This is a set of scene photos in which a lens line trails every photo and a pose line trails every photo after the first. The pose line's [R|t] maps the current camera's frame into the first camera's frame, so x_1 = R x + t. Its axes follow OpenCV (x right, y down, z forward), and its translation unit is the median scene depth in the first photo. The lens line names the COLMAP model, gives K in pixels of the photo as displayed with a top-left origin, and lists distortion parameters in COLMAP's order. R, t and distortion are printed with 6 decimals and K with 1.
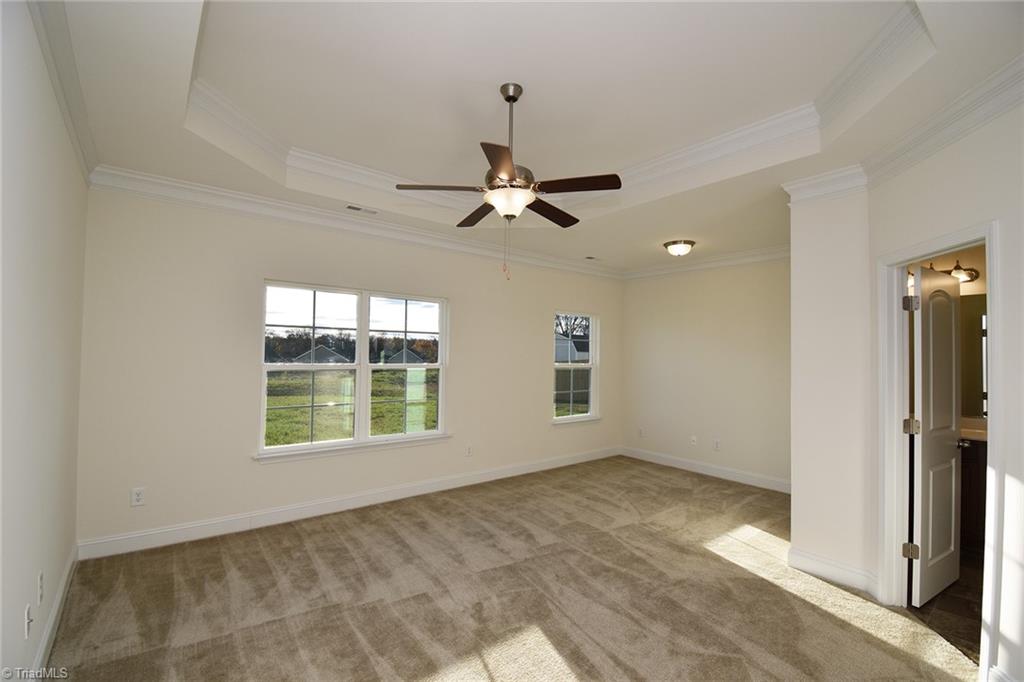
lens RADIAL K [[468.9, 0, 534.1], [0, 468.9, 340.3], [0, 0, 1]] dist [-0.031157, -0.000748]
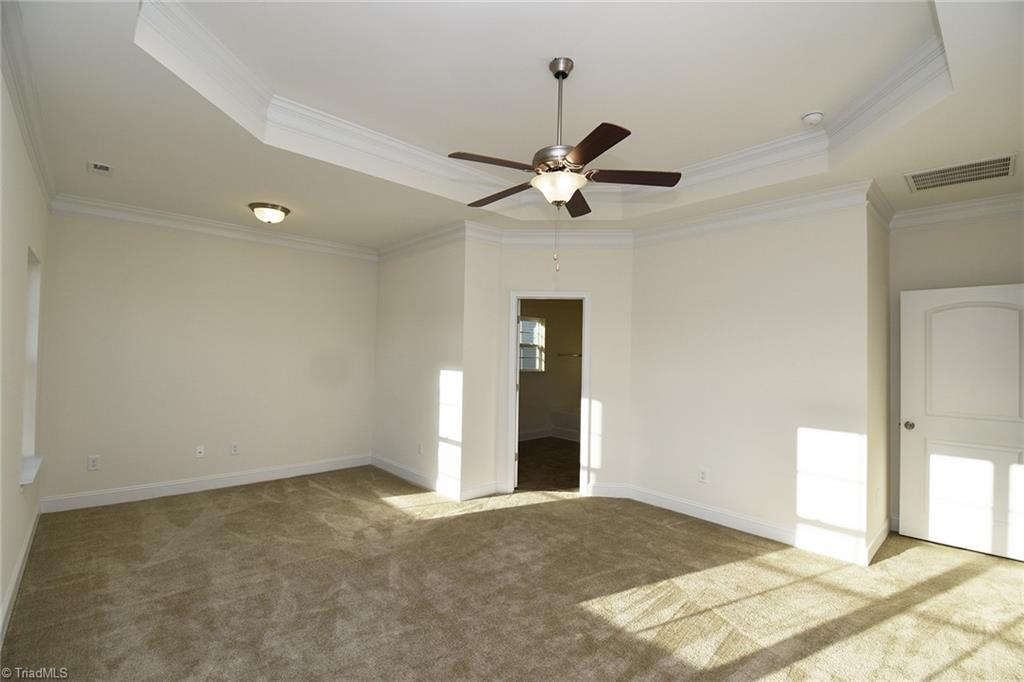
lens RADIAL K [[463.5, 0, 512.0], [0, 463.5, 341.0], [0, 0, 1]] dist [0.001707, -0.014183]
pose [[-0.044635, 0.000039, 0.999003, -0.736340], [-0.044036, 0.999028, -0.002006, 0.010422], [-0.998032, -0.044082, -0.044590, 0.839502]]
